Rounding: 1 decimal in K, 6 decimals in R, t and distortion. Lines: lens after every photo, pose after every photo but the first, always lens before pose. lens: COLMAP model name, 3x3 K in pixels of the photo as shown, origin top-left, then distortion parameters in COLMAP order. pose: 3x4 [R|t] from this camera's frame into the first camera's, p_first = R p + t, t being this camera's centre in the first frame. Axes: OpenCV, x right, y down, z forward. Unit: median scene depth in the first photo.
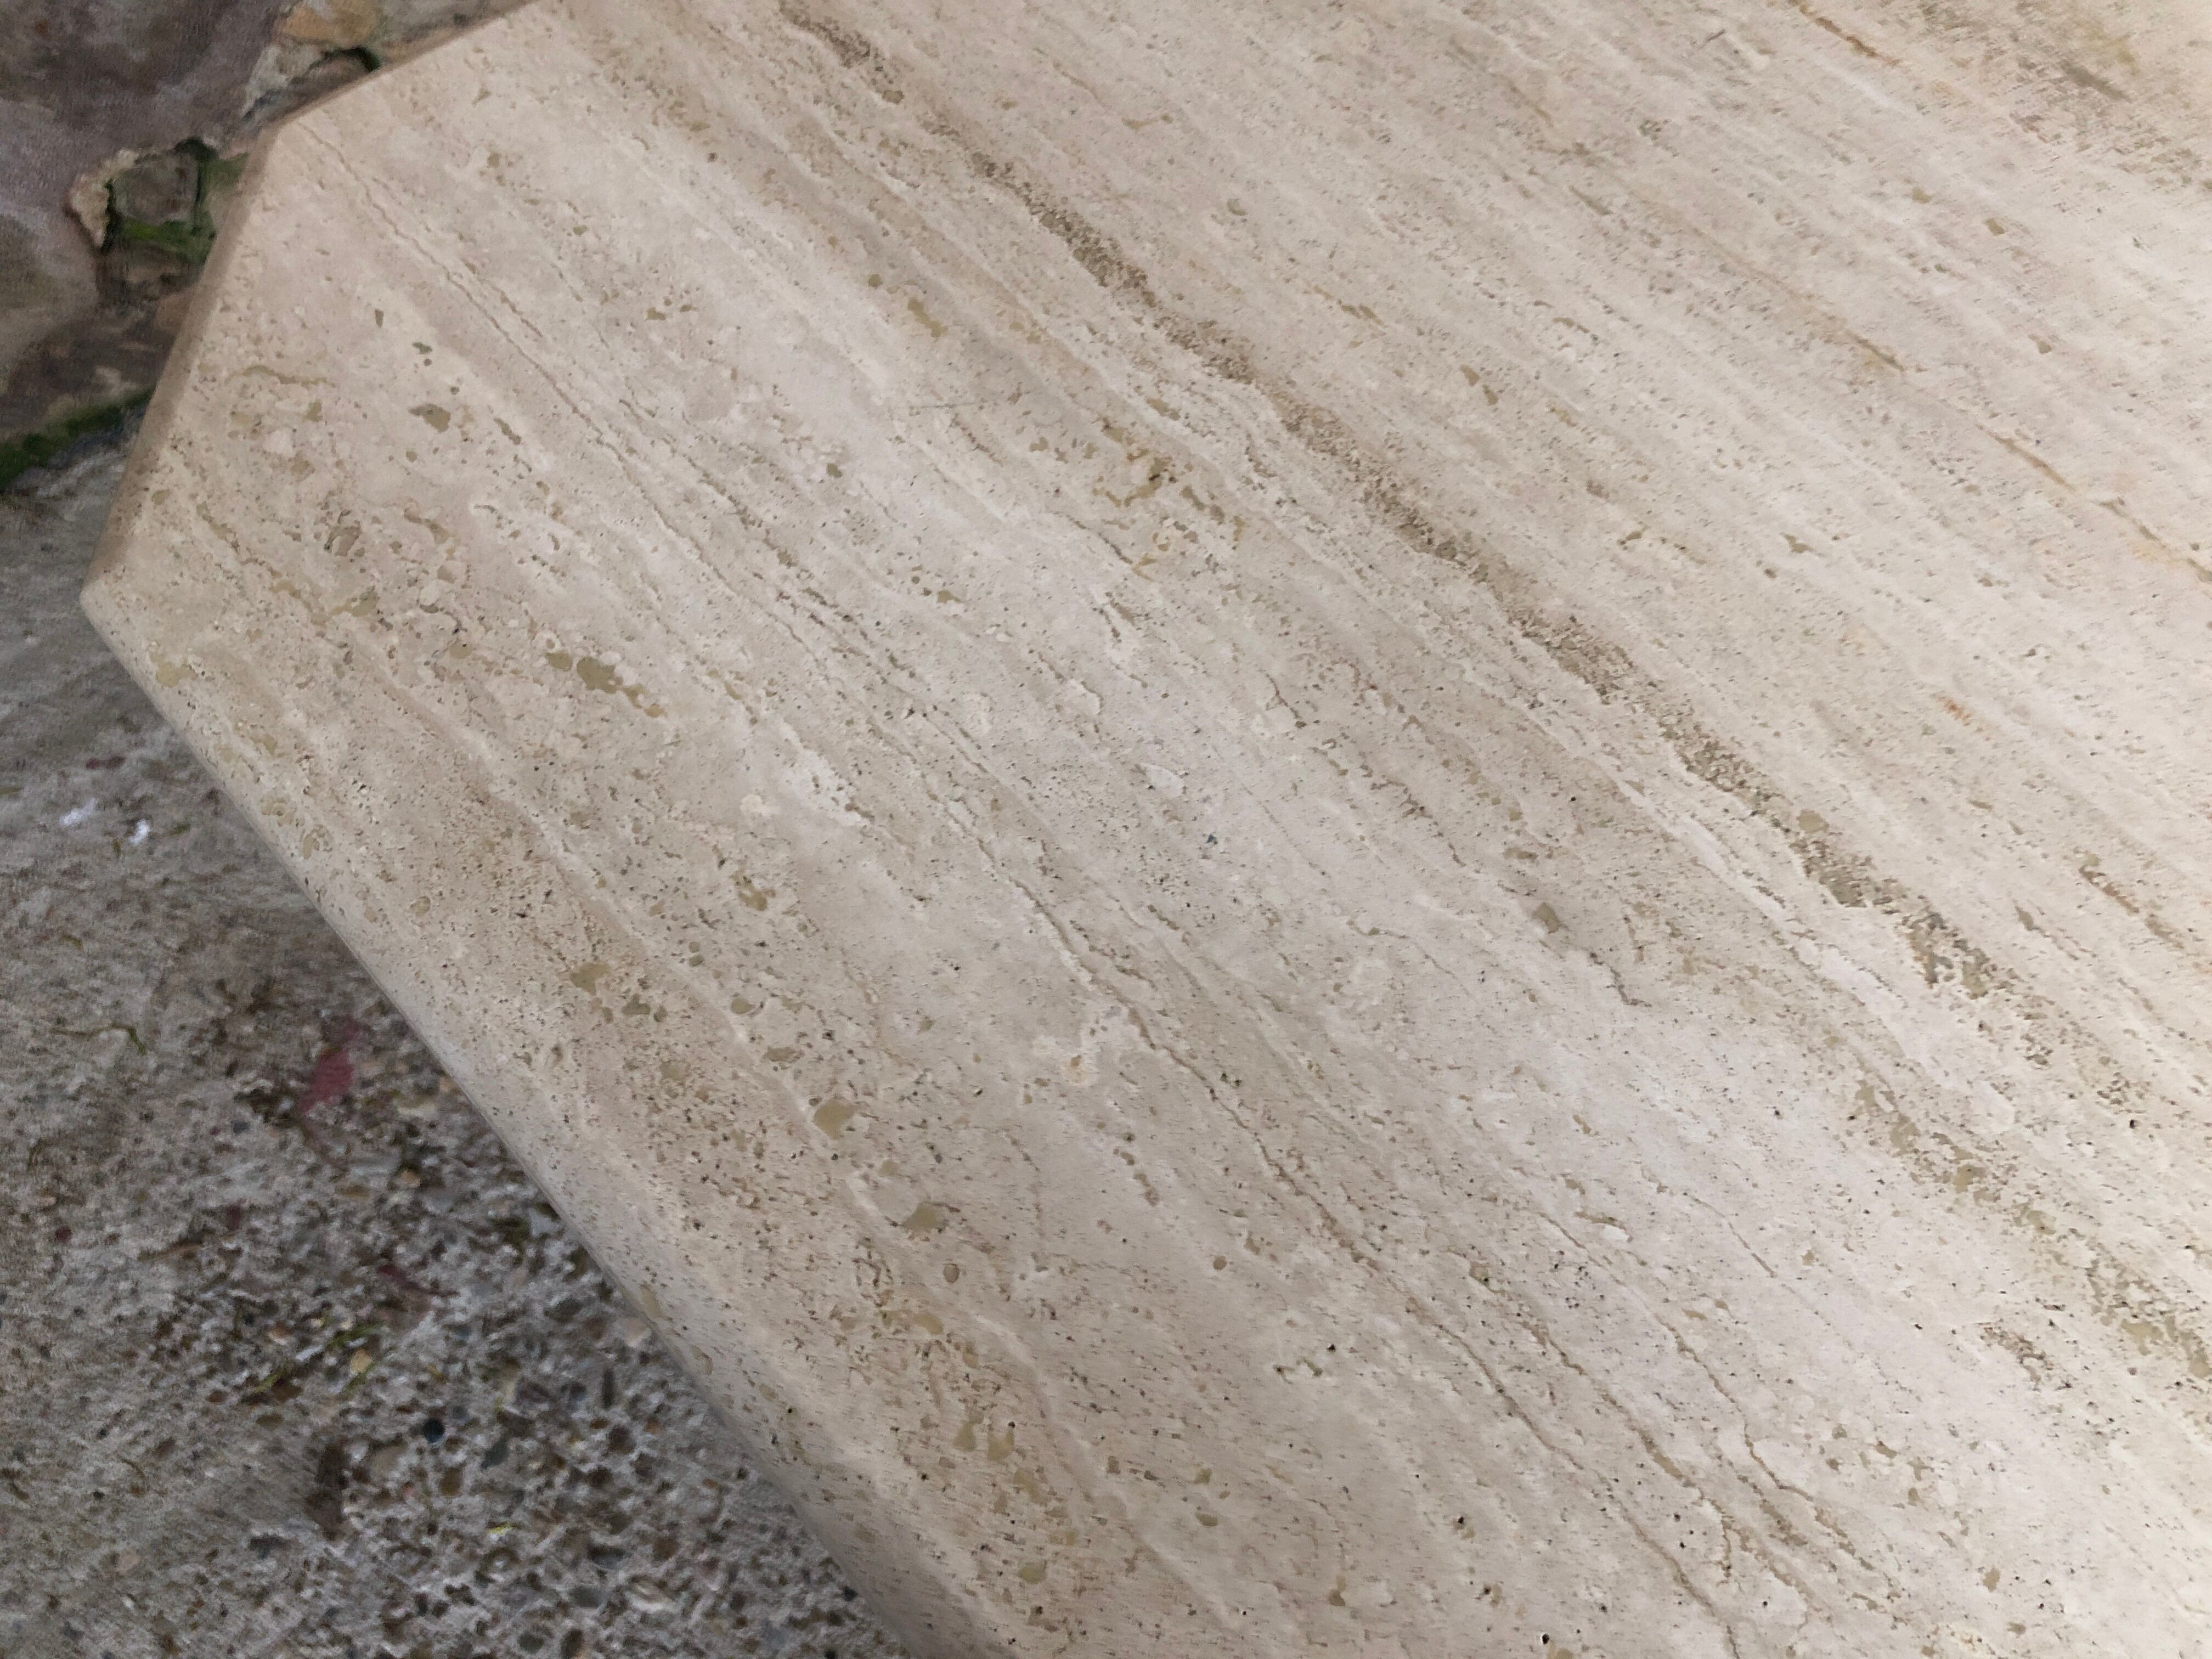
lens RADIAL K [[1830.9, 0, 1113.6], [0, 1830.9, 834.6], [0, 0, 1]] dist [0.022014, -0.018709]
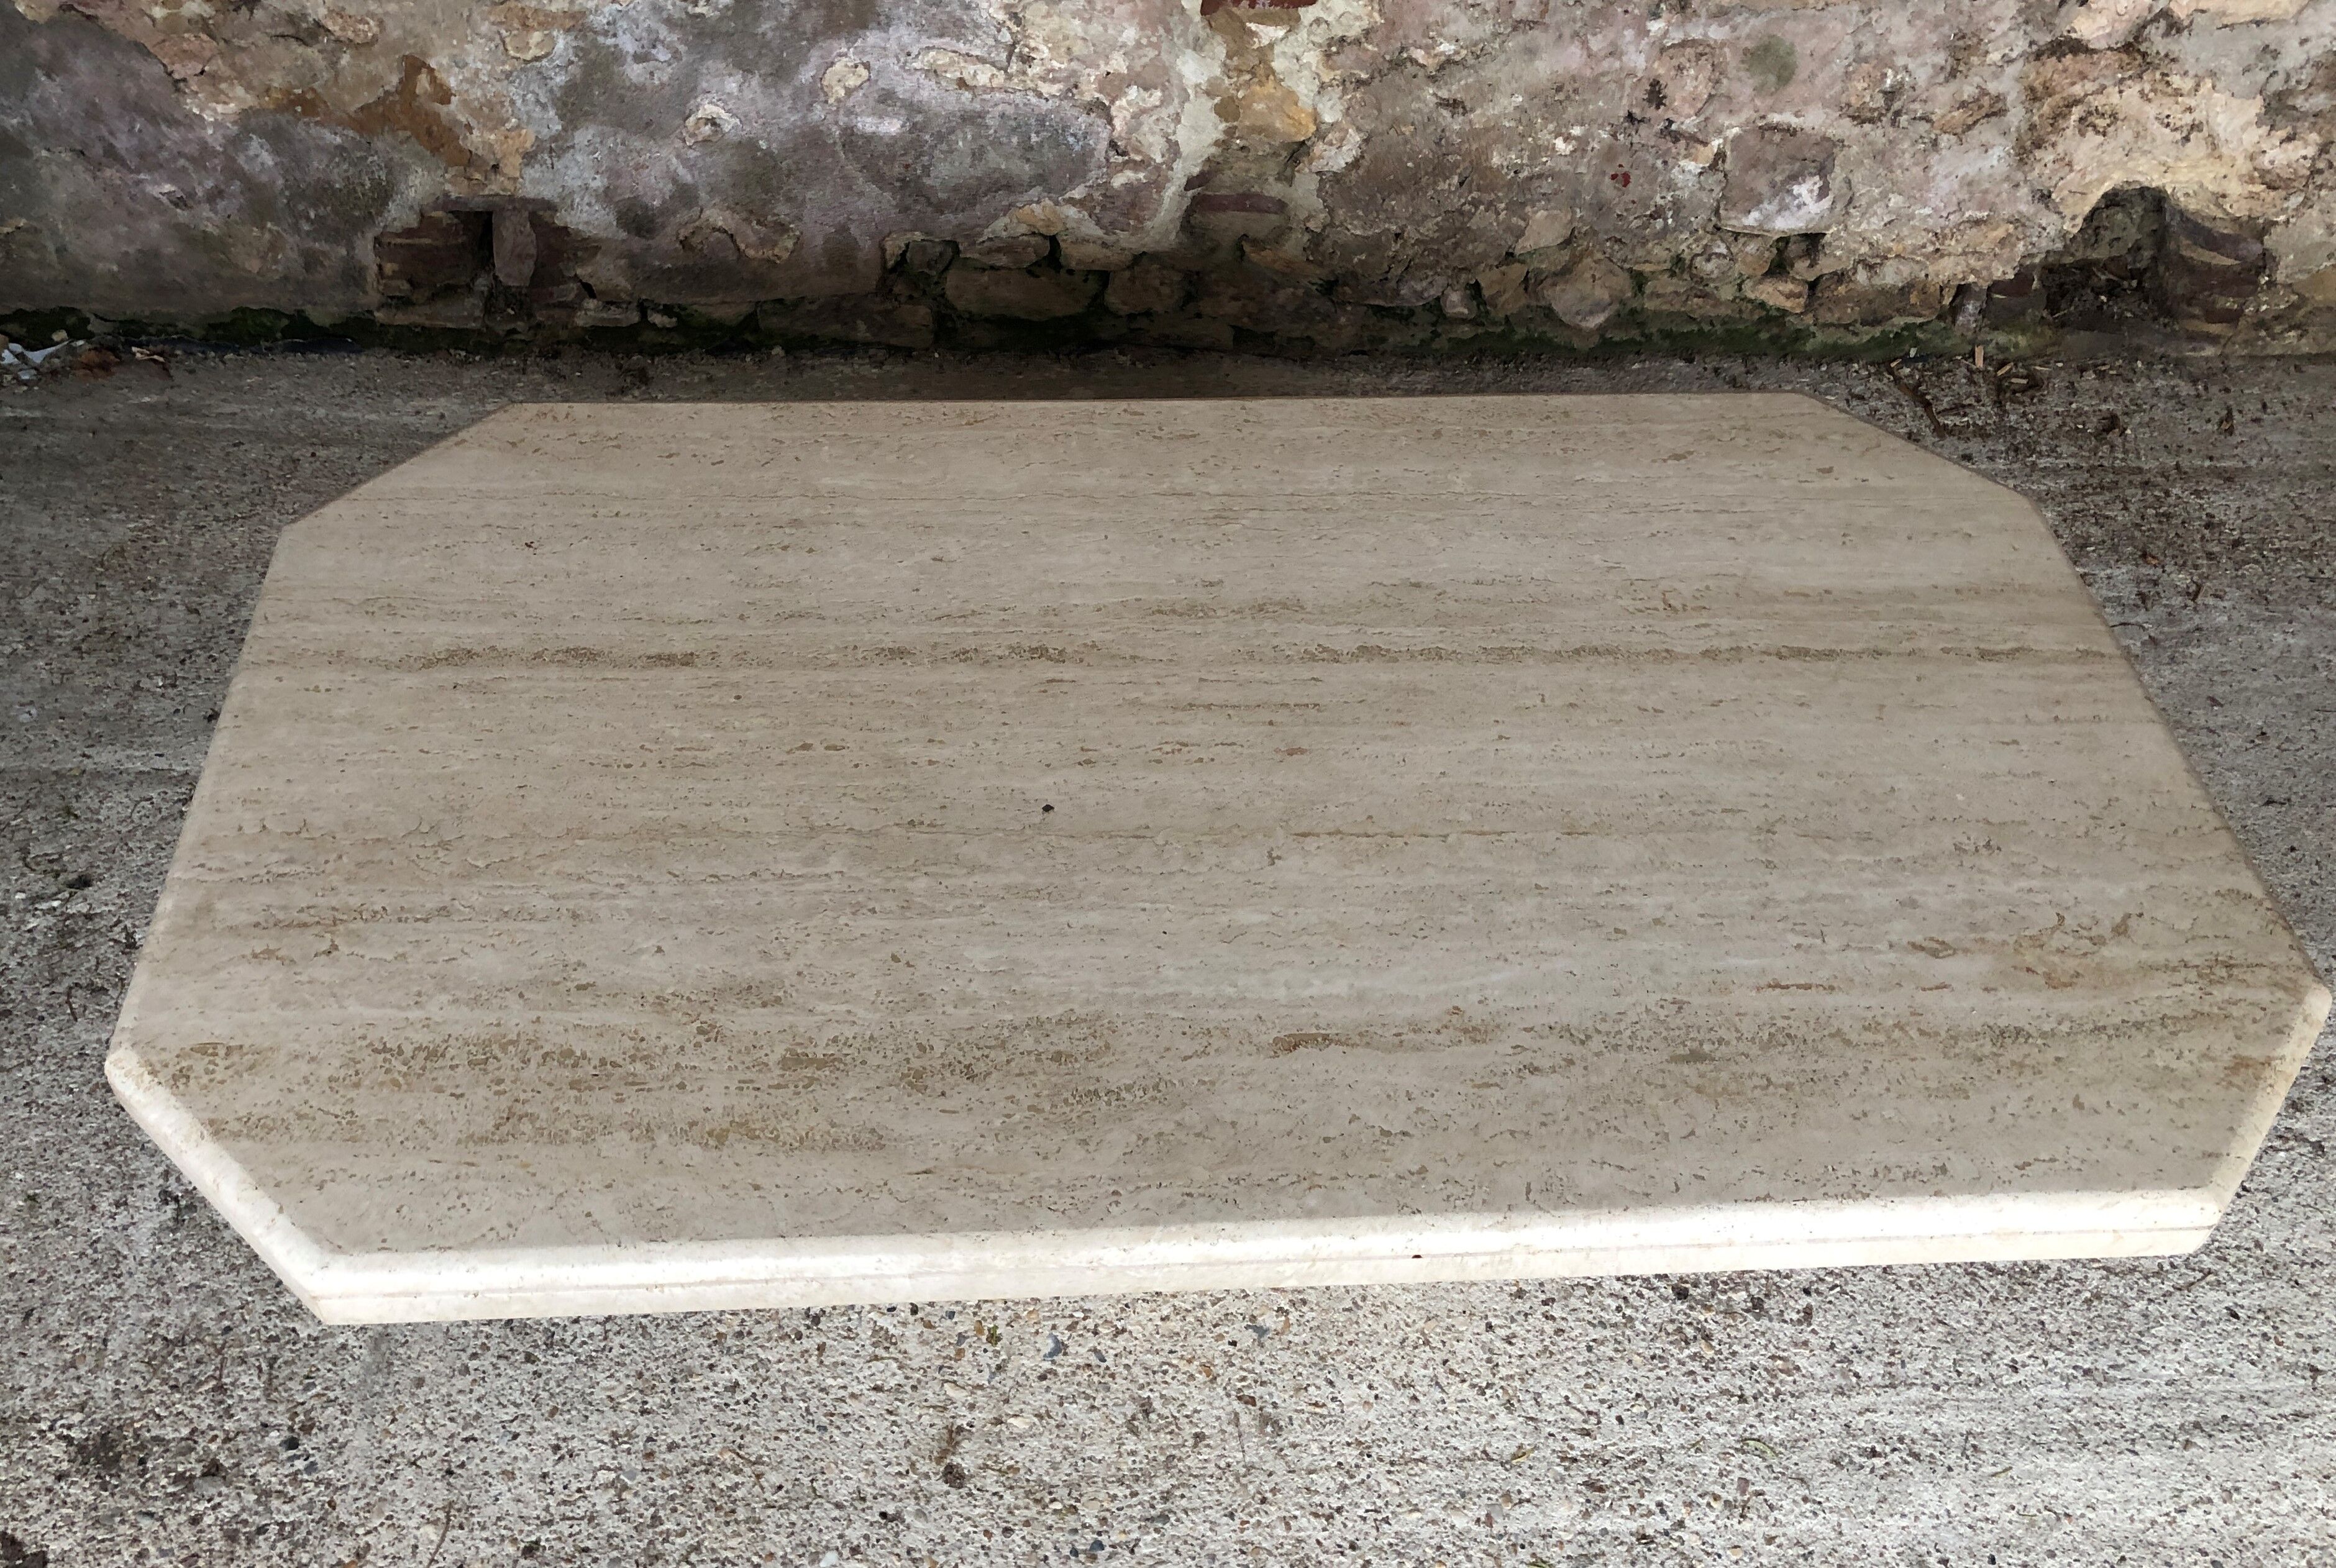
lens RADIAL K [[2067.0, 0, 1099.1], [0, 2067.0, 666.1], [0, 0, 1]] dist [0.026289, -0.025119]
pose [[-0.631182, 0.503364, -0.590113, 2.071503], [-0.697295, -0.035050, 0.715926, -1.573105], [0.339689, 0.863363, 0.373116, -0.176554]]
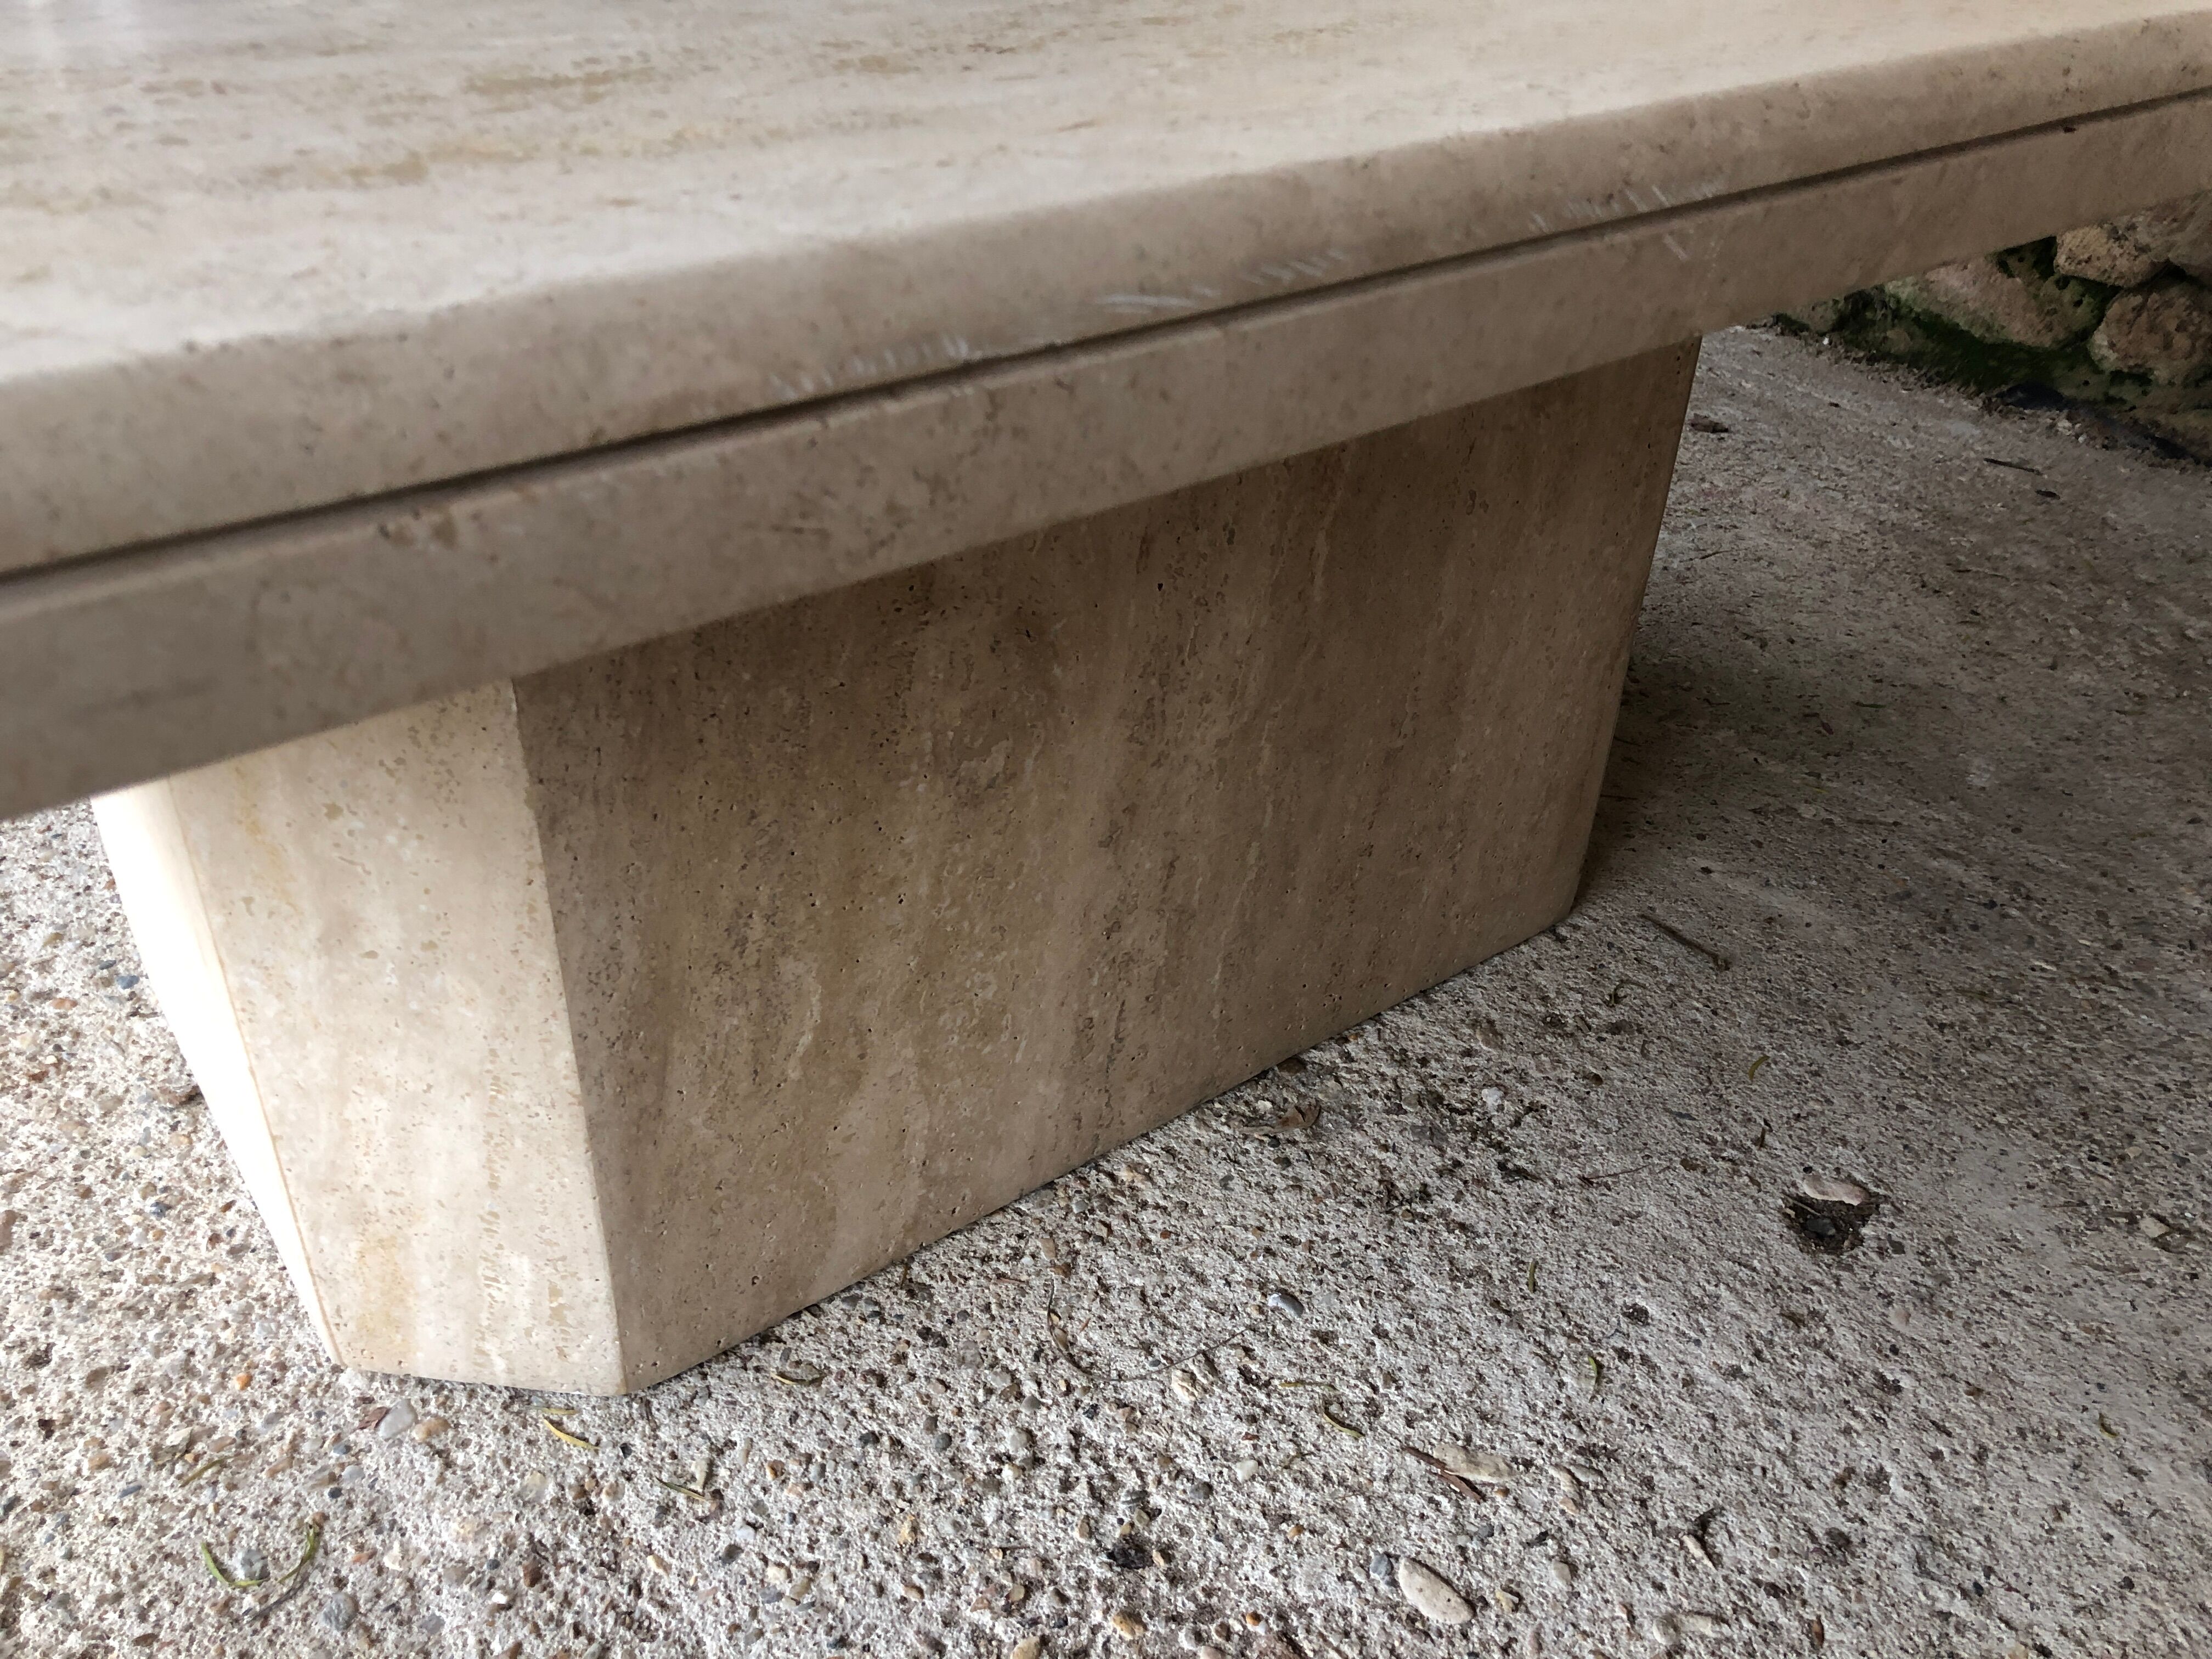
lens RADIAL K [[1830.9, 0, 1103.8], [0, 1830.9, 807.4], [0, 0, 1]] dist [0.022014, -0.018709]
pose [[-0.992837, -0.115363, 0.031075, 0.410194], [0.036458, -0.044843, 0.998329, -1.125524], [-0.113776, 0.992311, 0.048728, 1.389268]]
